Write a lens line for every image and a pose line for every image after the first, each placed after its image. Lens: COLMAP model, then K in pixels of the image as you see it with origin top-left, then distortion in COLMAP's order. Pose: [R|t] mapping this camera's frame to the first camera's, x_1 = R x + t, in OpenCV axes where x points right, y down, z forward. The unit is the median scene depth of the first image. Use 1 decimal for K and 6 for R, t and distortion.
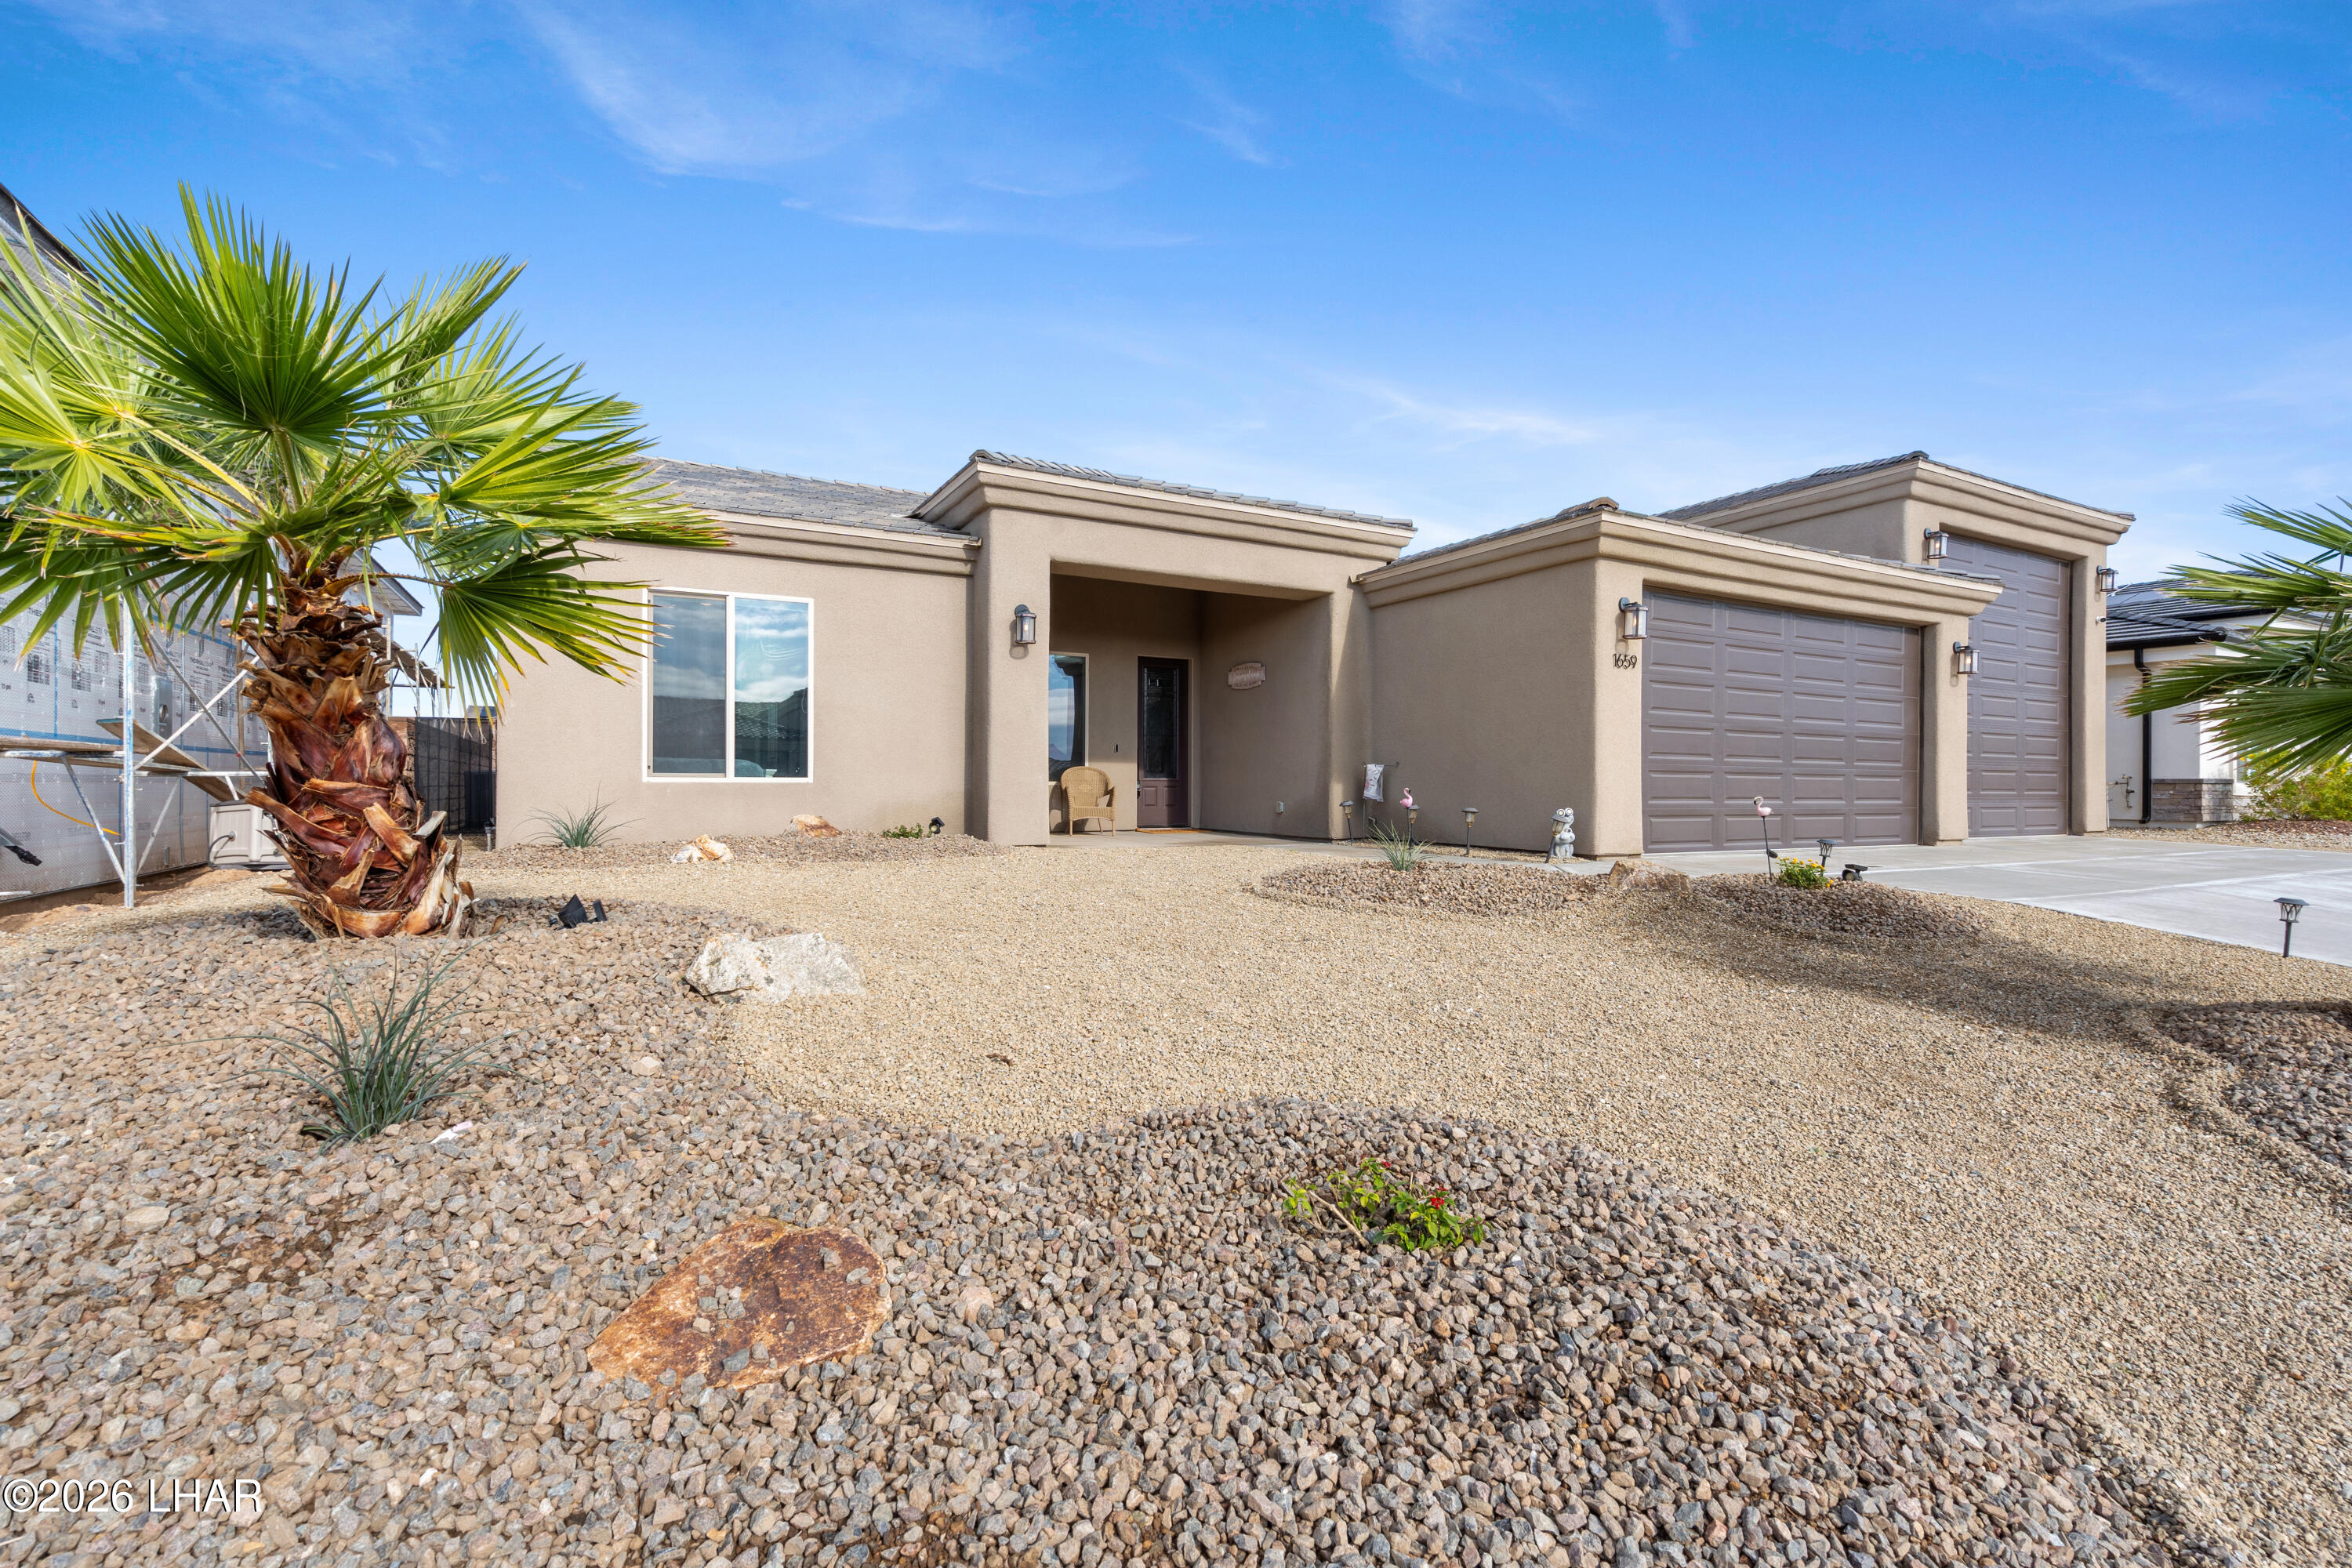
lens RADIAL K [[1079.6, 0, 1210.8], [0, 1079.6, 790.8], [0, 0, 1]] dist [-0.005773, 0.000051]
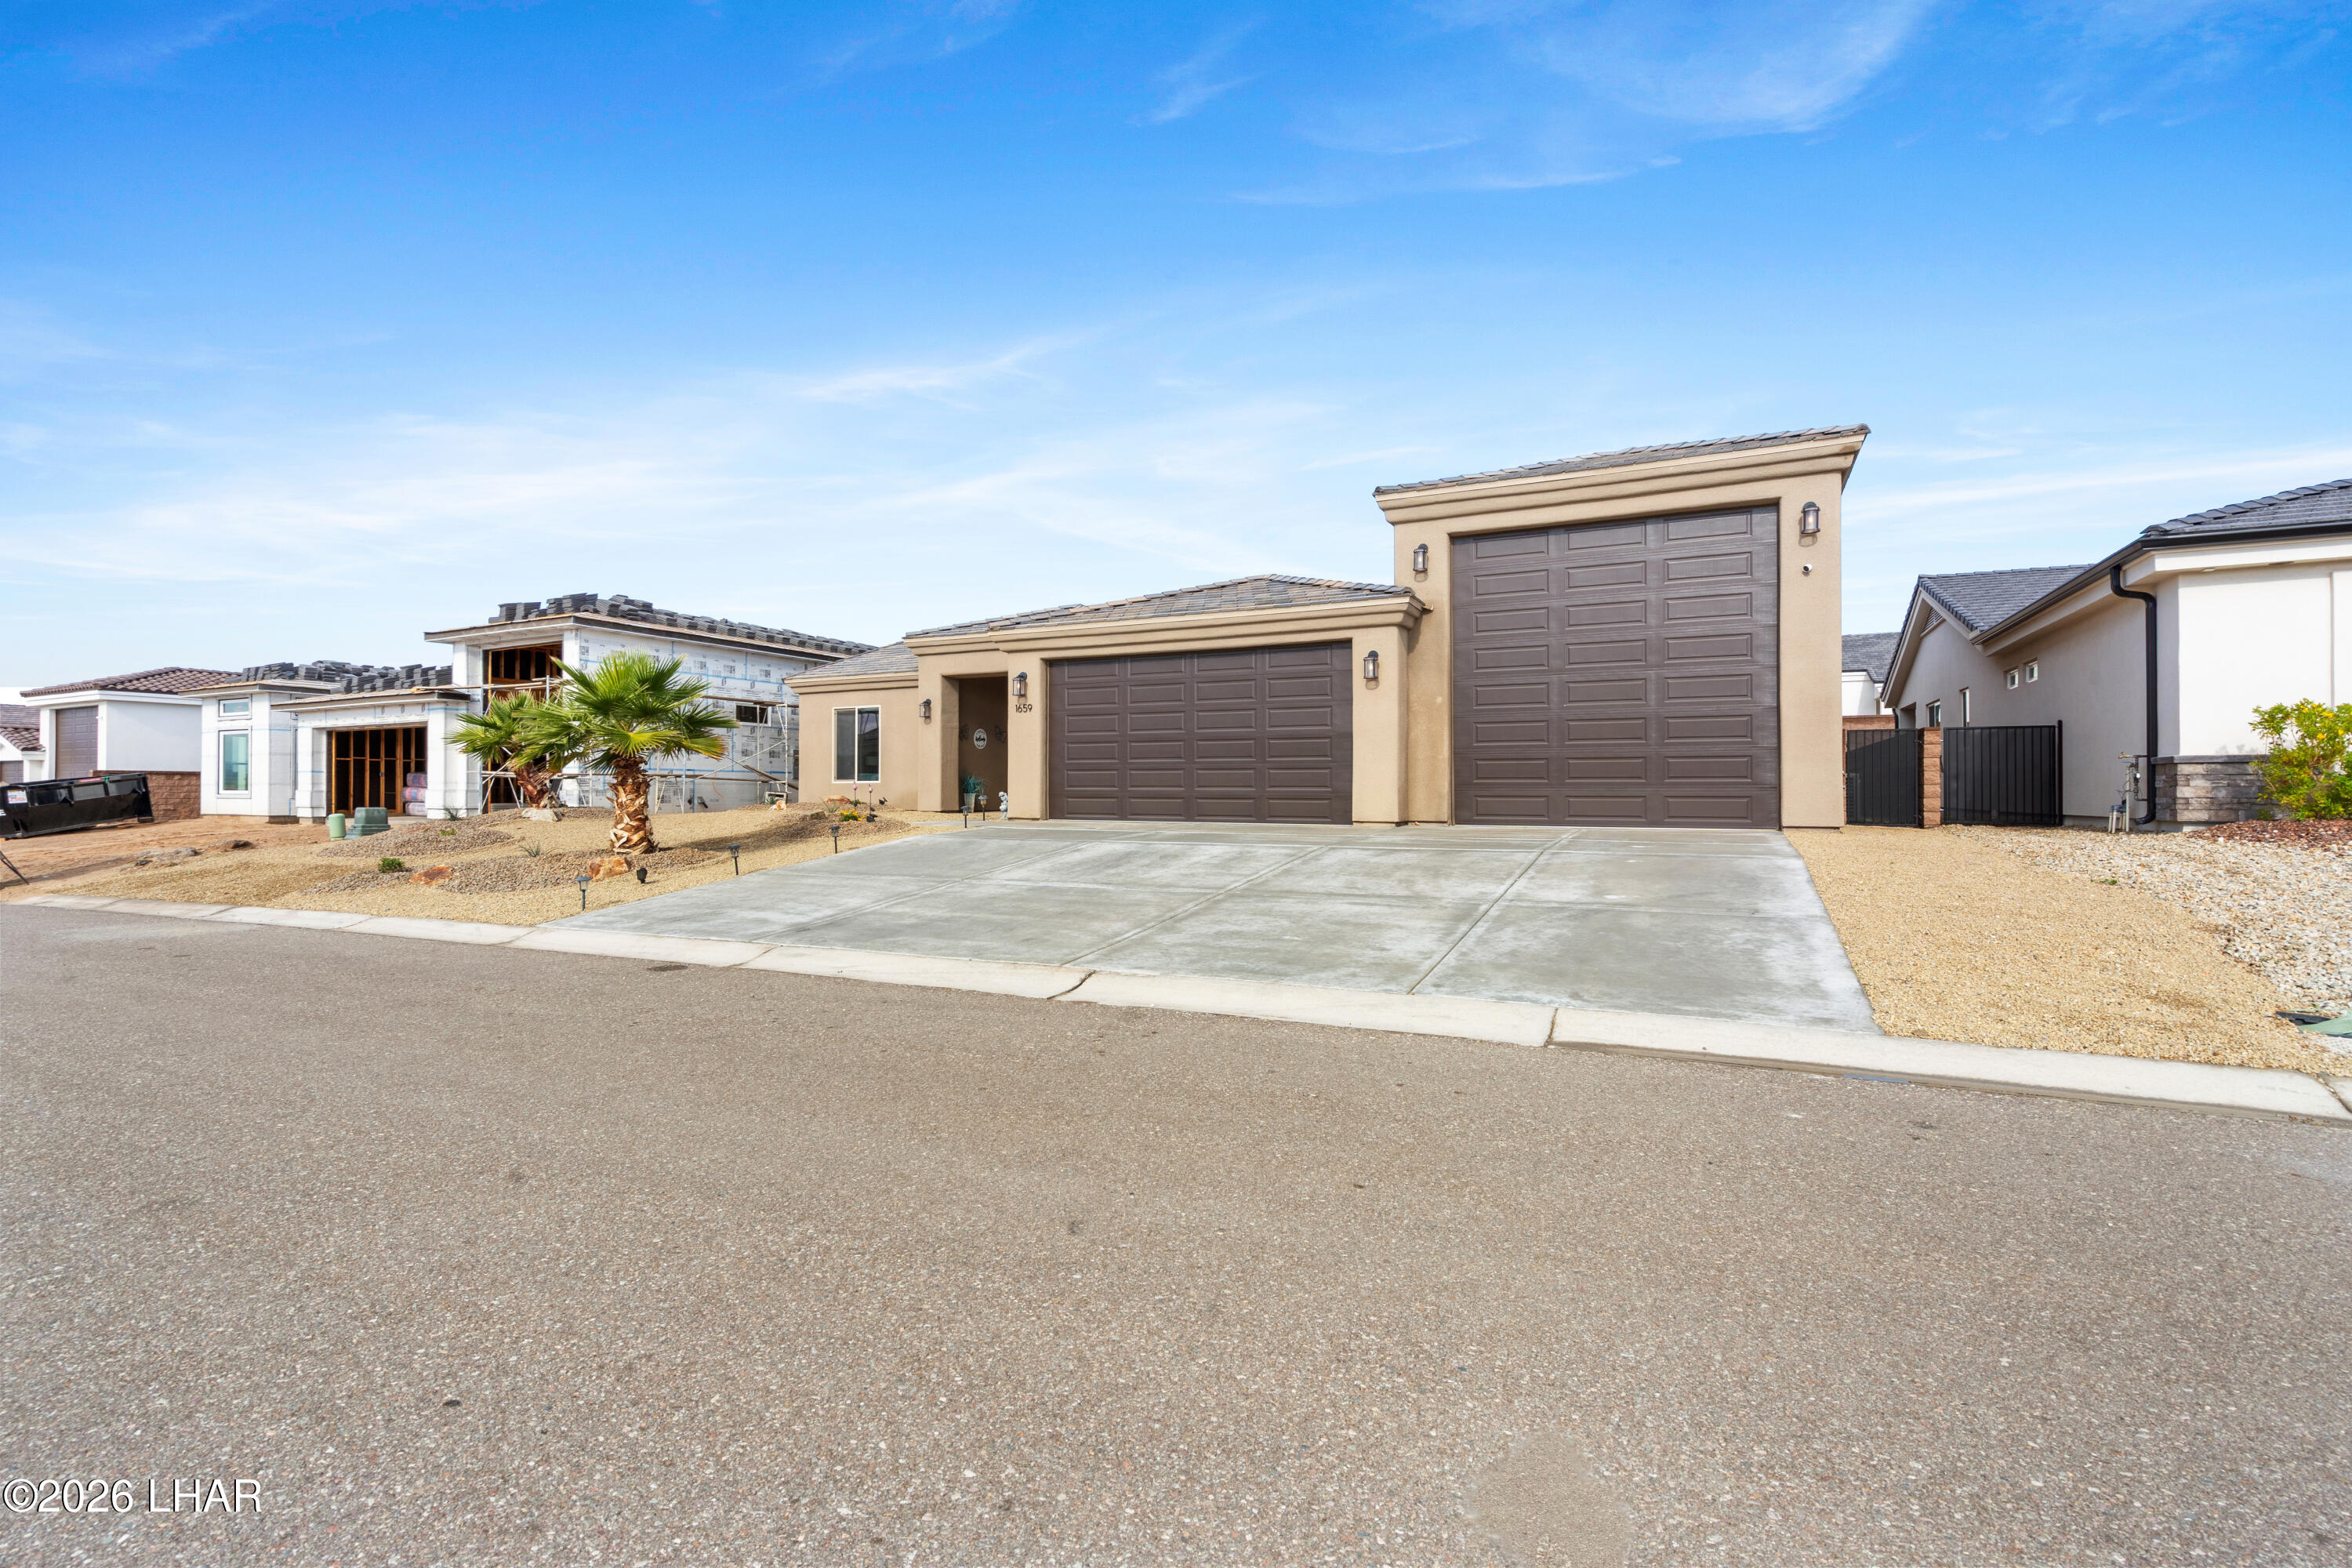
lens RADIAL K [[1079.6, 0, 1173.9], [0, 1079.6, 780.5], [0, 0, 1]] dist [-0.005773, 0.000051]
pose [[0.551712, -0.013616, -0.833923, 1.881499], [-0.001597, 0.999848, -0.017382, 0.026045], [0.834033, 0.010922, 0.551606, 0.221190]]
